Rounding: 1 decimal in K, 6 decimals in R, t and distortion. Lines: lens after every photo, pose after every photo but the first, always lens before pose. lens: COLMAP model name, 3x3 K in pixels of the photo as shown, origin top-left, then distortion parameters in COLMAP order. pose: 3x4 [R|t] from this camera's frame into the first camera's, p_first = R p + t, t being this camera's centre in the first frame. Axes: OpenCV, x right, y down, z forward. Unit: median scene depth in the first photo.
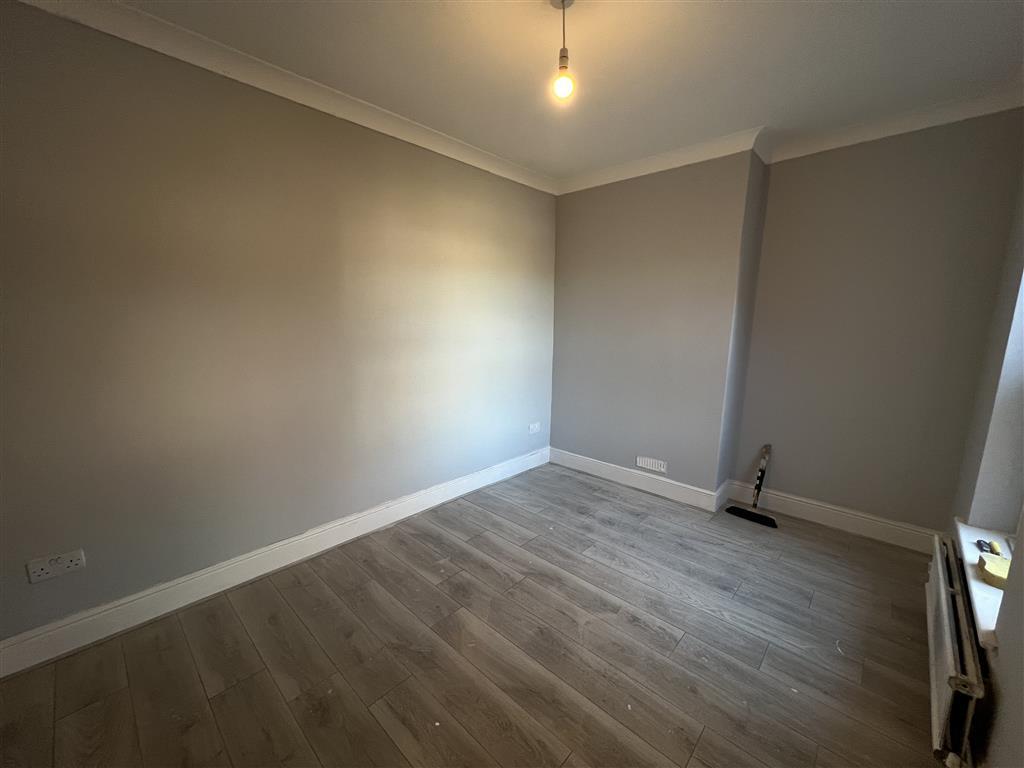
lens RADIAL K [[408.5, 0, 512.5], [0, 408.5, 386.5], [0, 0, 1]] dist [0.003158, 0.000365]
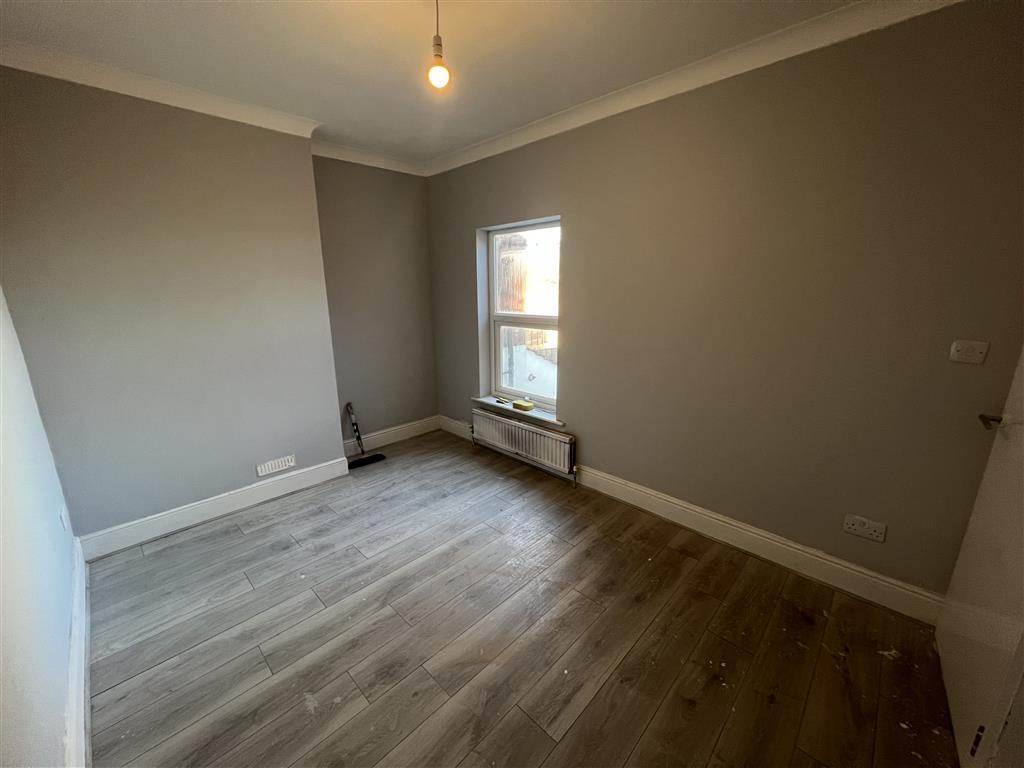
lens RADIAL K [[408.5, 0, 512.4], [0, 408.5, 385.1], [0, 0, 1]] dist [0.003158, 0.000365]
pose [[0.020351, -0.248127, 0.968514, -0.564978], [0.173345, 0.954919, 0.241002, -0.124272], [-0.984651, 0.162982, 0.062445, 0.488902]]
